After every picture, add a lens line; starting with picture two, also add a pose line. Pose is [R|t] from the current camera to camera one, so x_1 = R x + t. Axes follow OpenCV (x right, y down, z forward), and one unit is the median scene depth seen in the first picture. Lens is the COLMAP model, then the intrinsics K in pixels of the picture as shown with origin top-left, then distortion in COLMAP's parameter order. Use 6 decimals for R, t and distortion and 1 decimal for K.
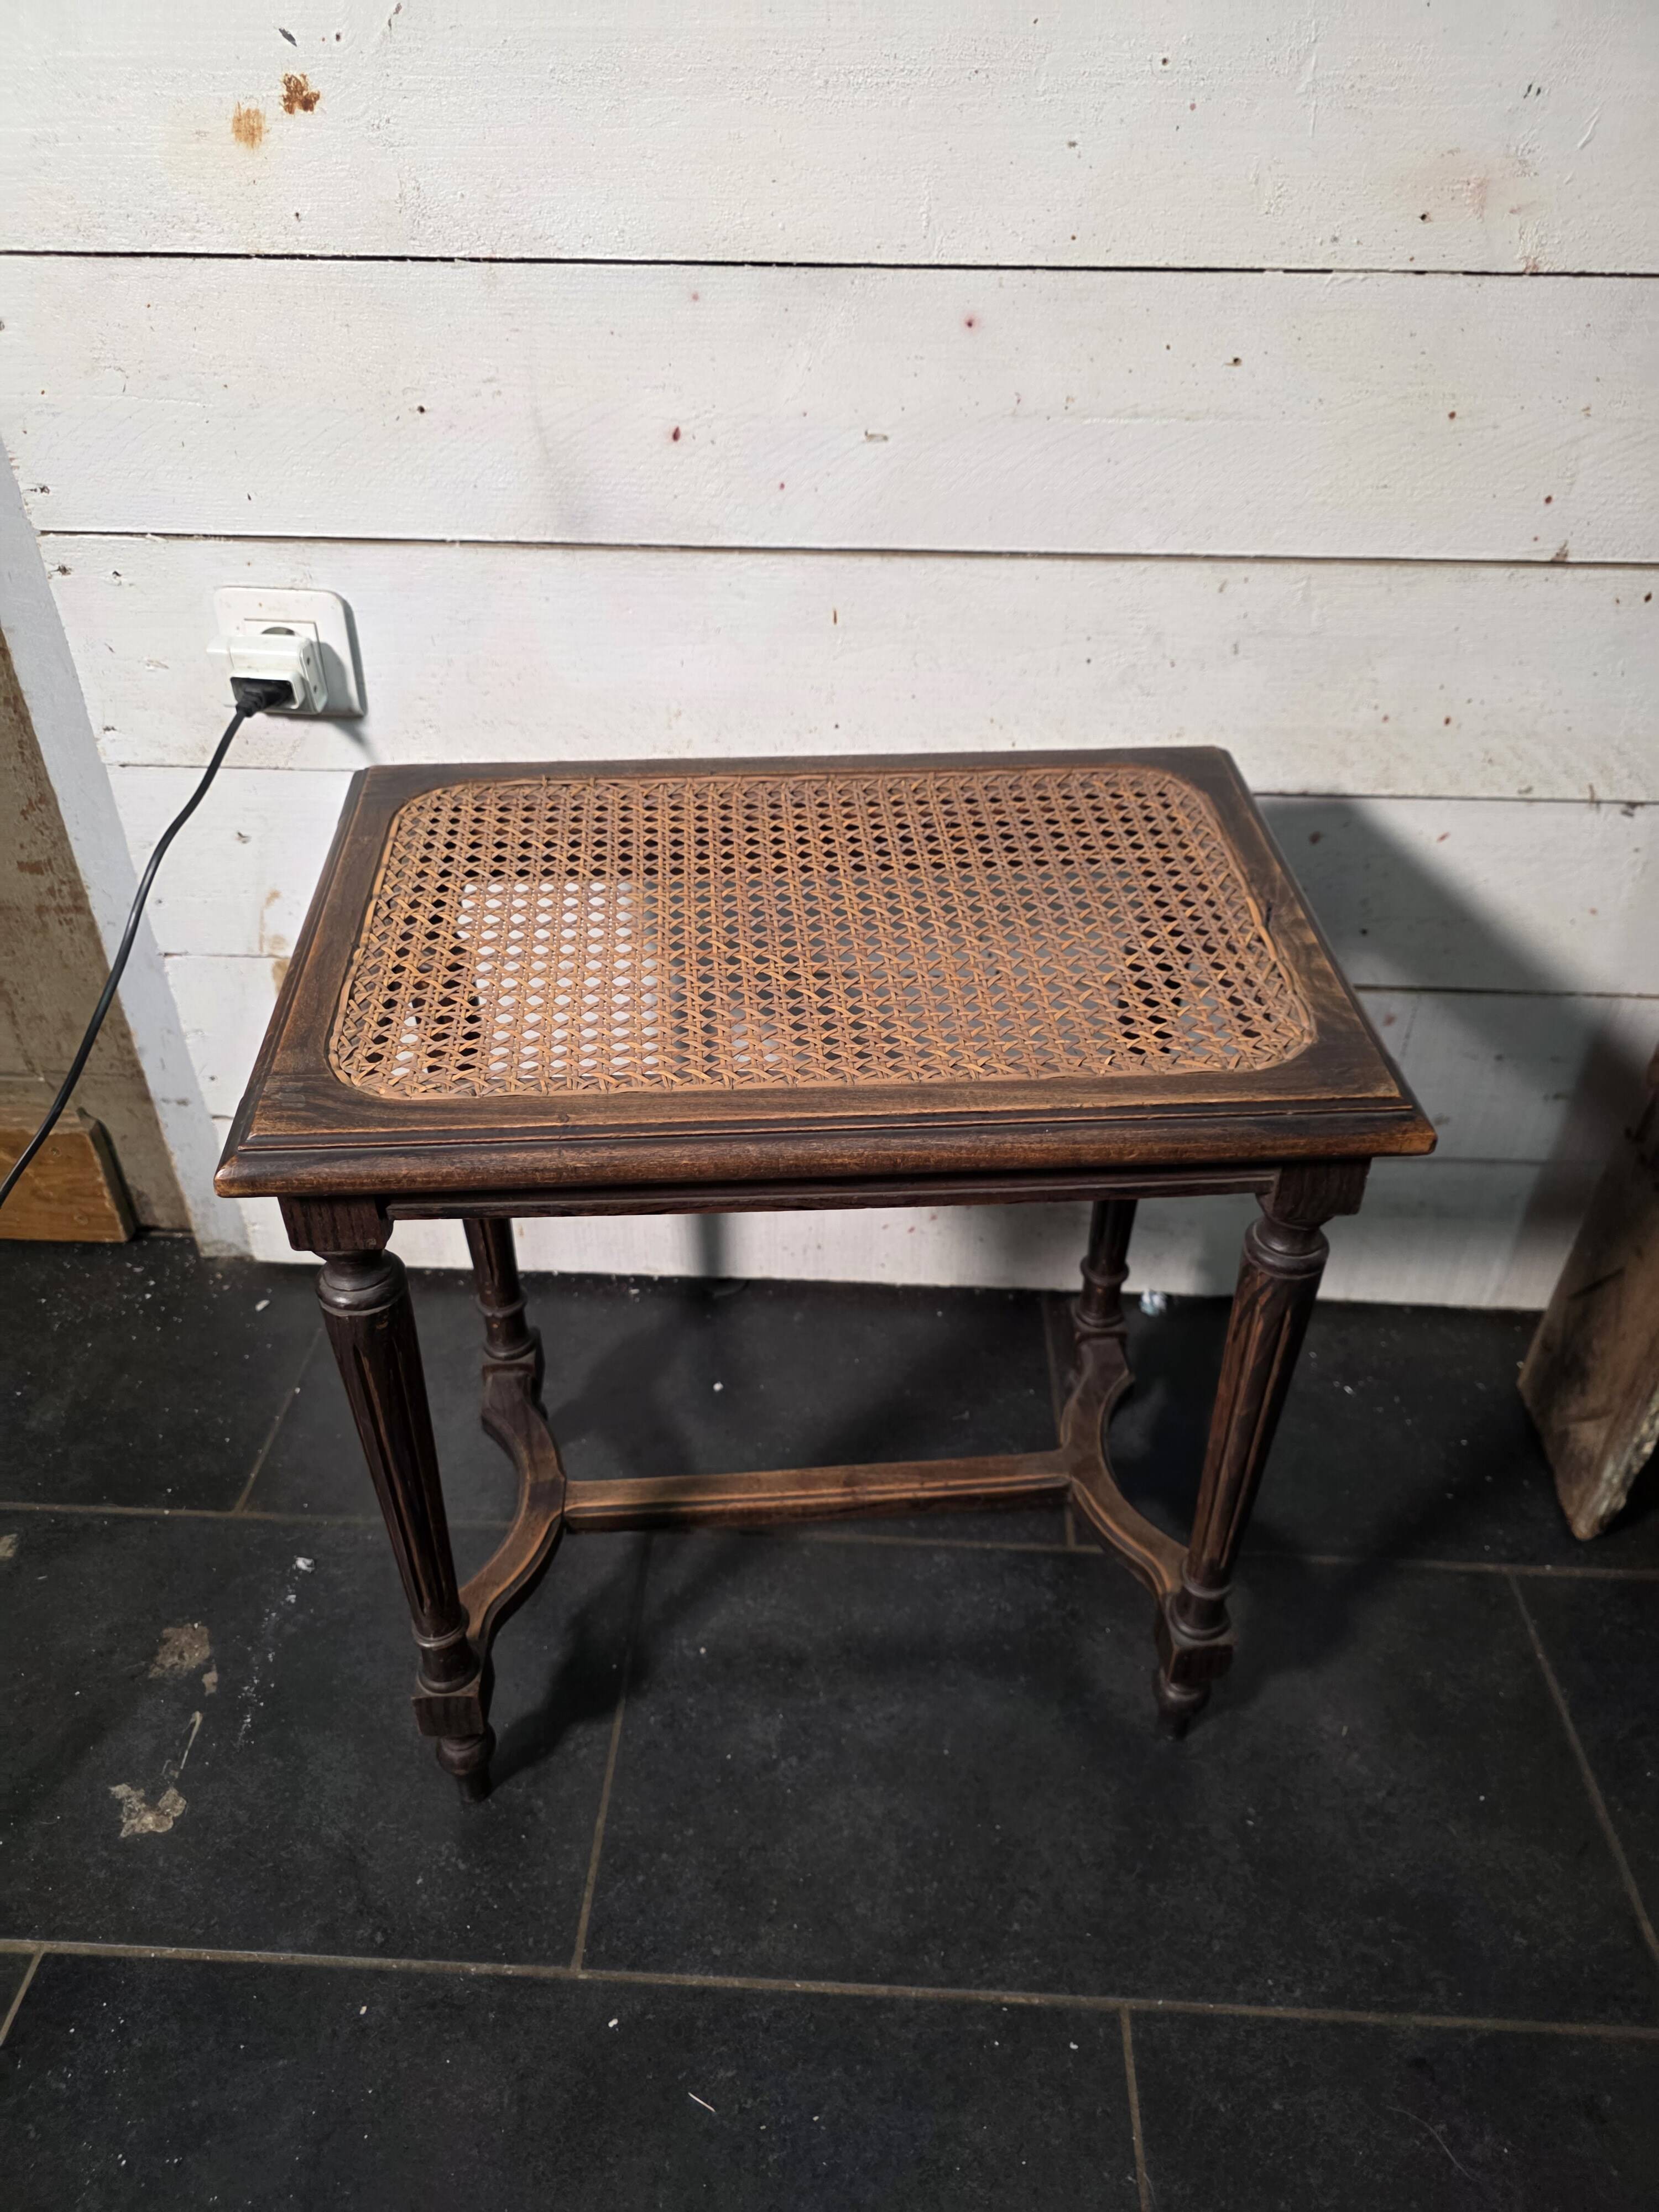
lens RADIAL K [[1552.3, 0, 812.6], [0, 1552.3, 1144.2], [0, 0, 1]] dist [0.029487, -0.020573]
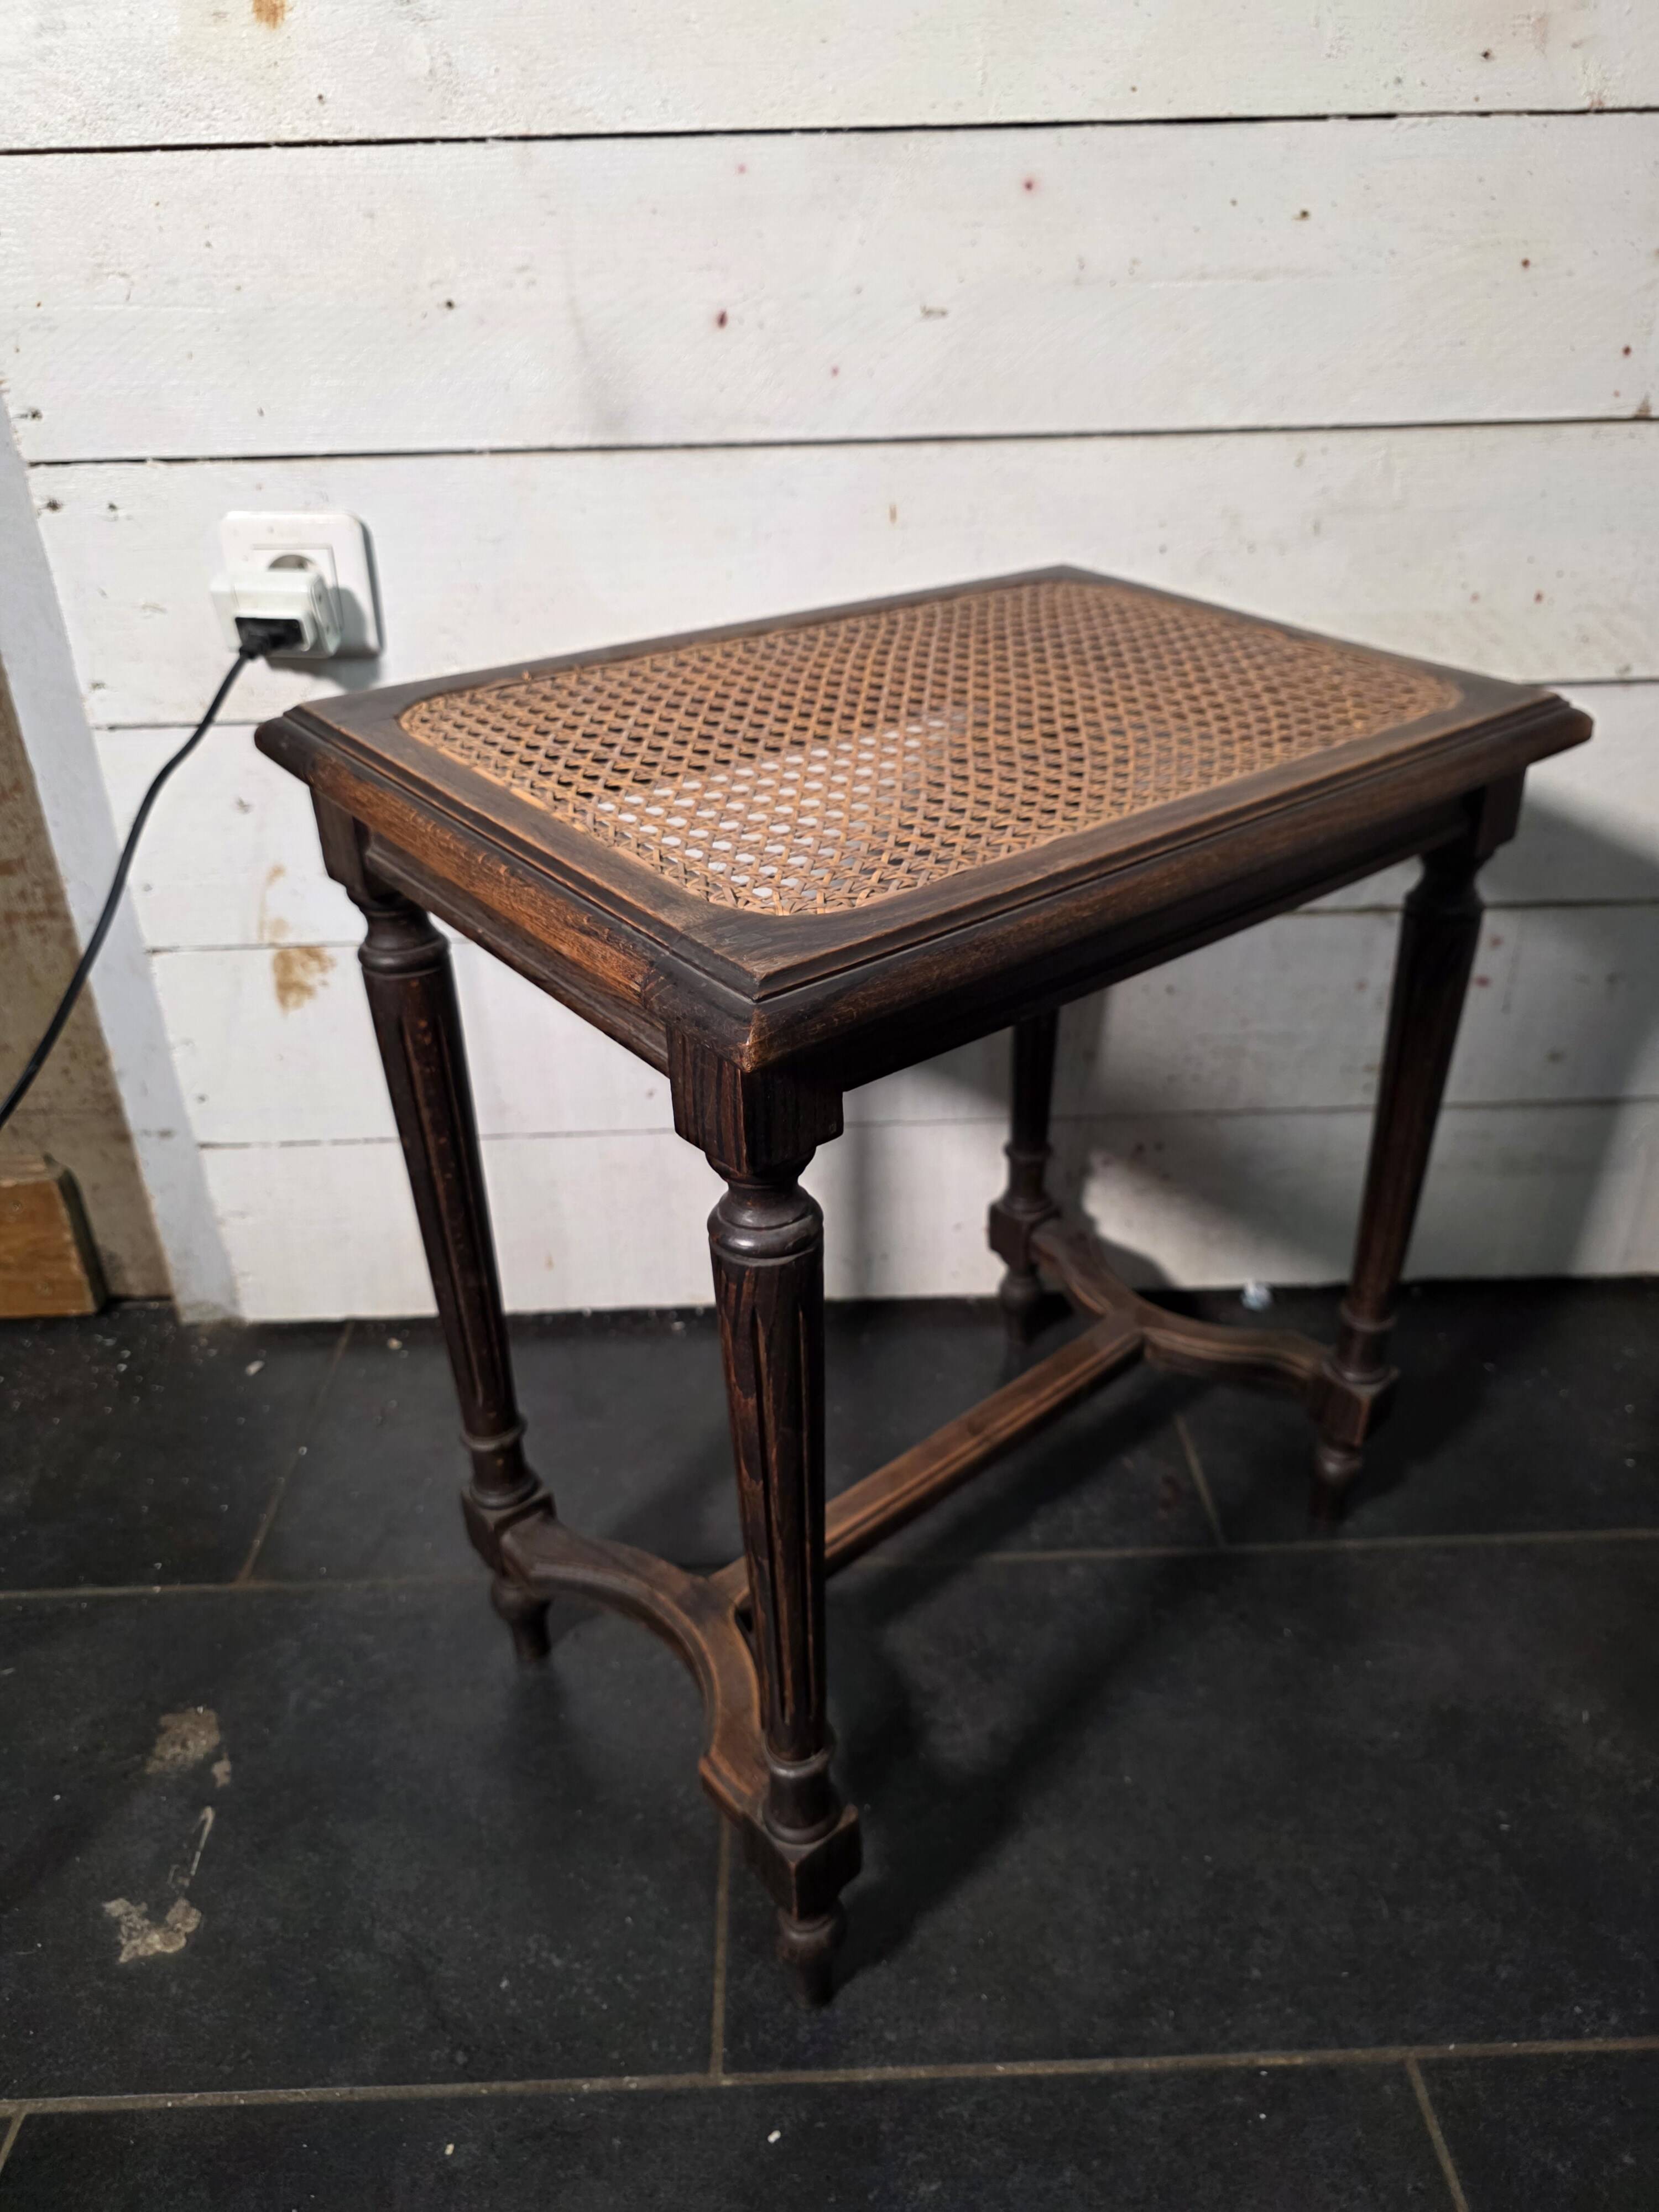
lens RADIAL K [[1559.7, 0, 815.1], [0, 1559.7, 1111.3], [0, 0, 1]] dist [0.006719, -0.005440]
pose [[0.996861, -0.059589, 0.052123, -0.107811], [0.066921, 0.986016, -0.152626, 0.163561], [-0.042299, 0.155635, 0.986909, 0.138159]]
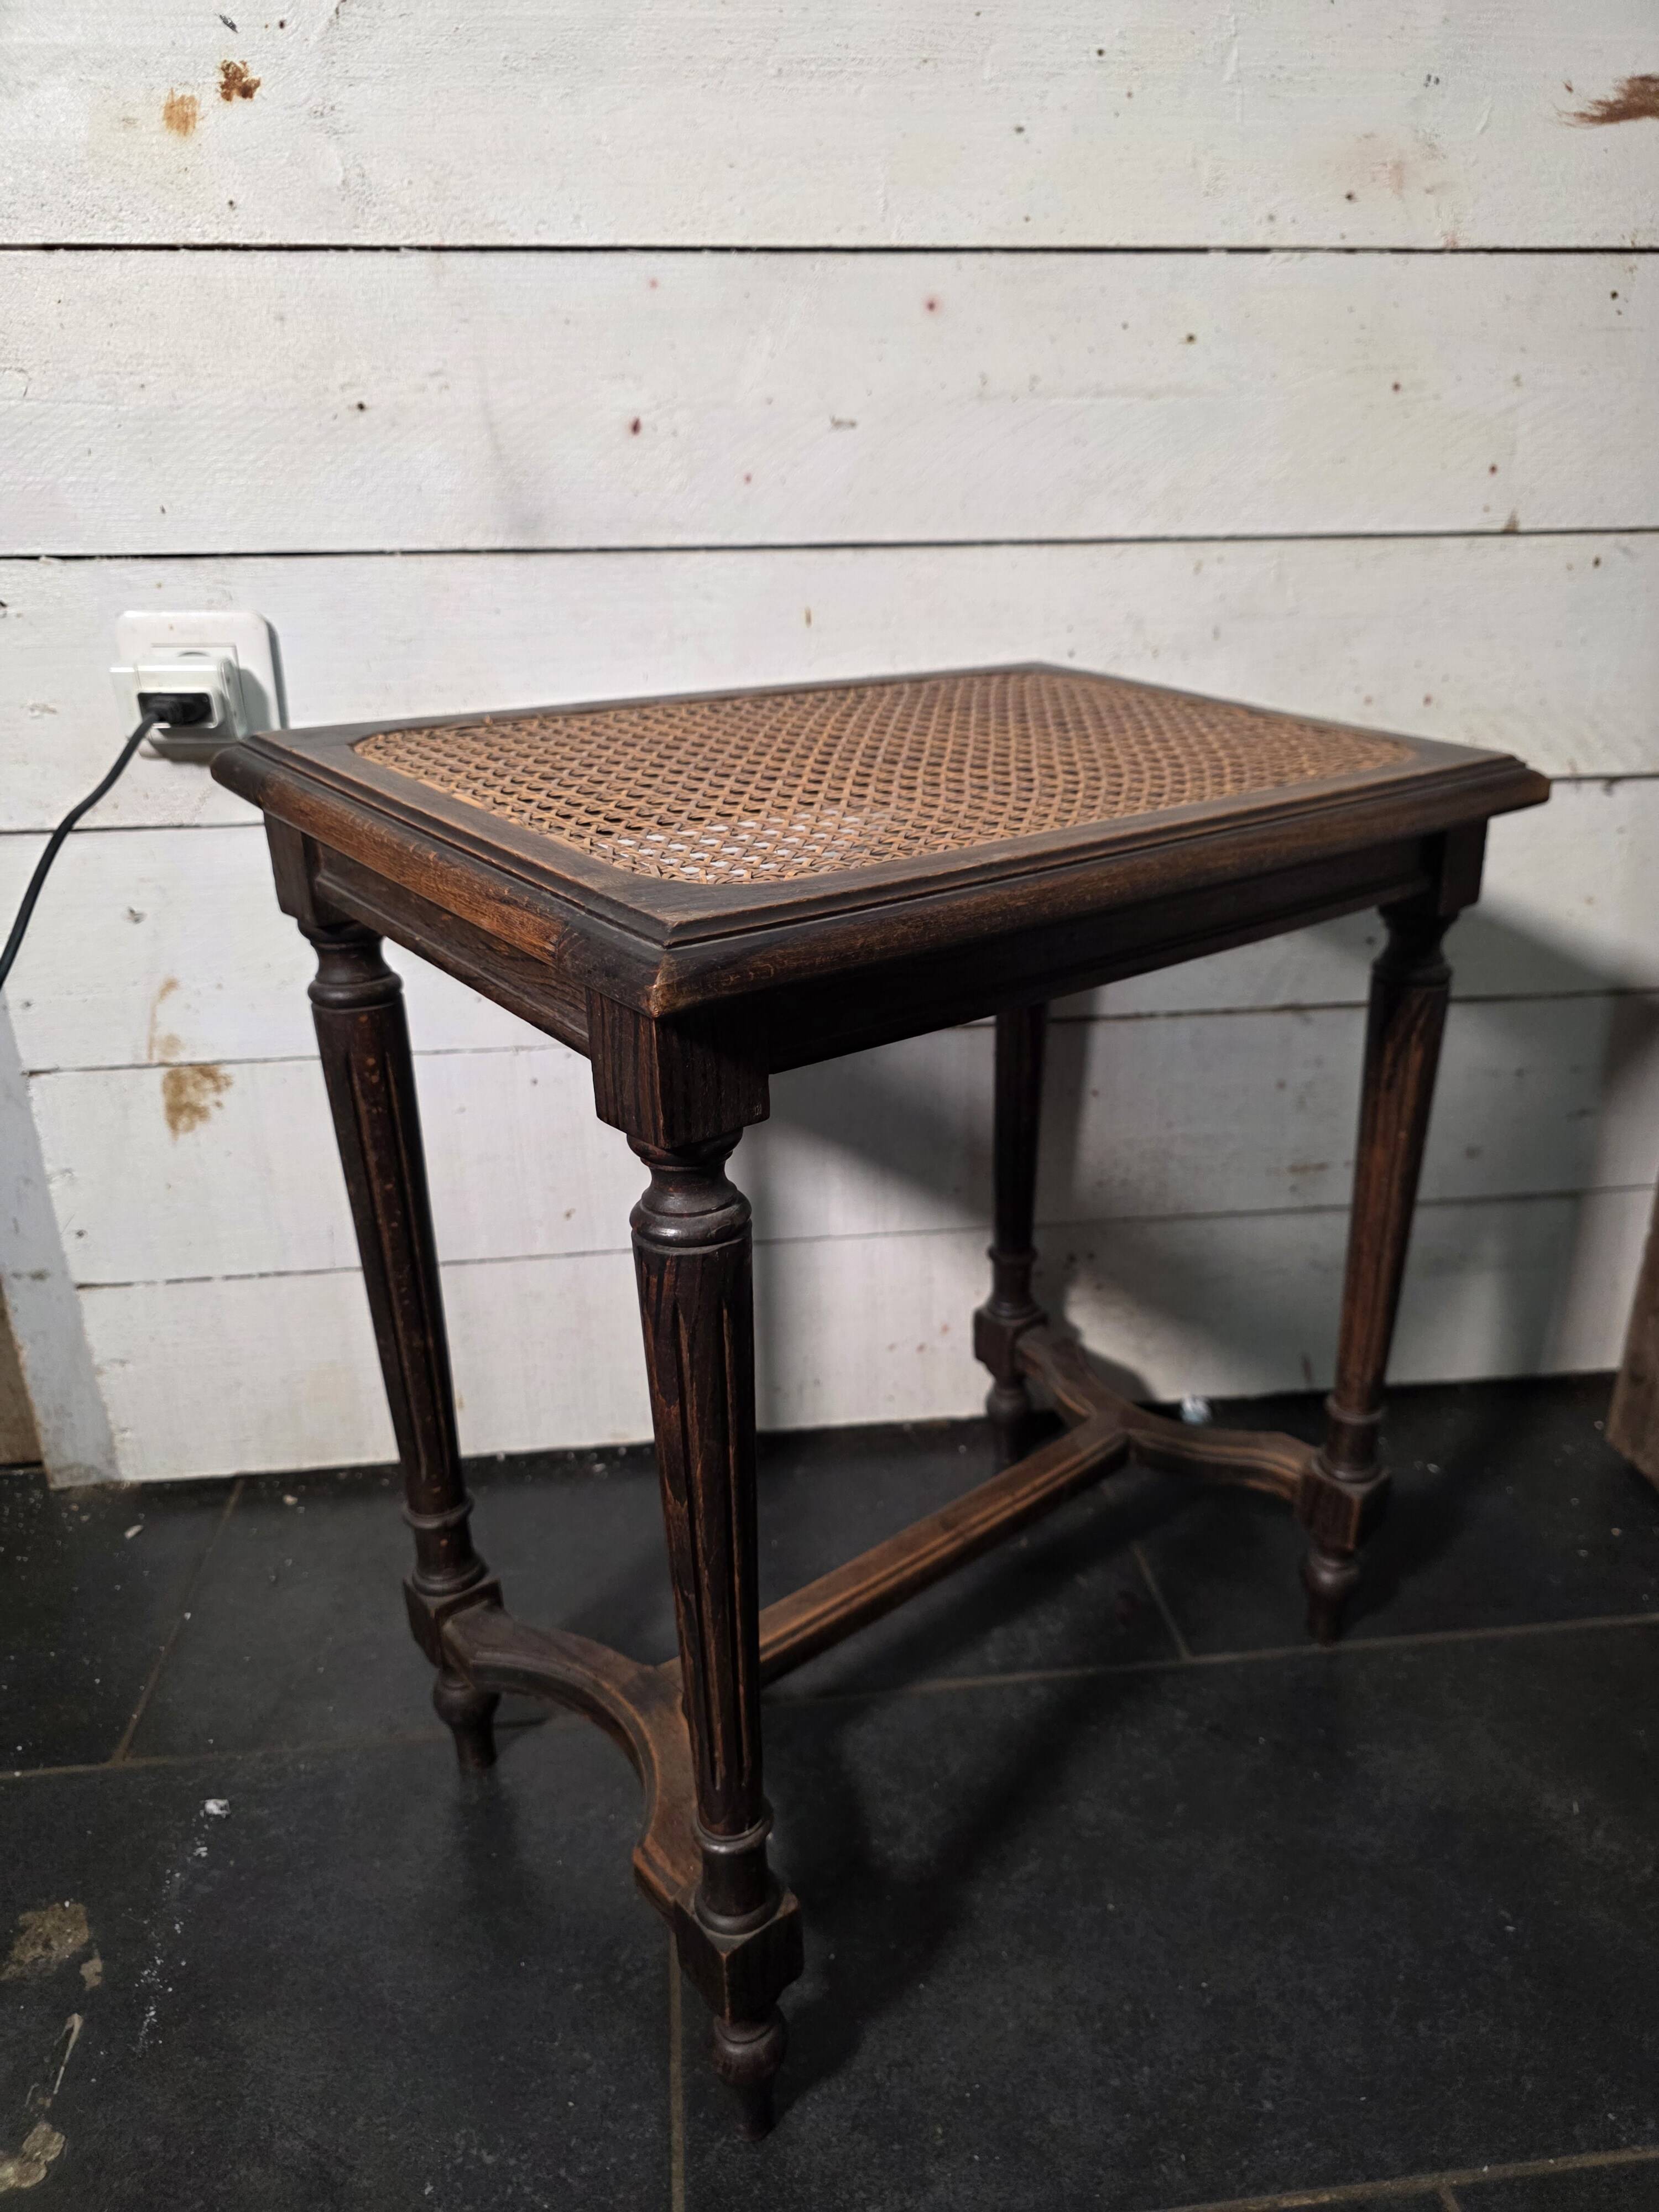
lens RADIAL K [[1558.1, 0, 842.2], [0, 1558.1, 1131.5], [0, 0, 1]] dist [0.014103, -0.010276]
pose [[0.986180, -0.077331, 0.146526, -0.134782], [0.114114, 0.958206, -0.262334, 0.222998], [-0.120115, 0.275429, 0.953788, 0.187550]]
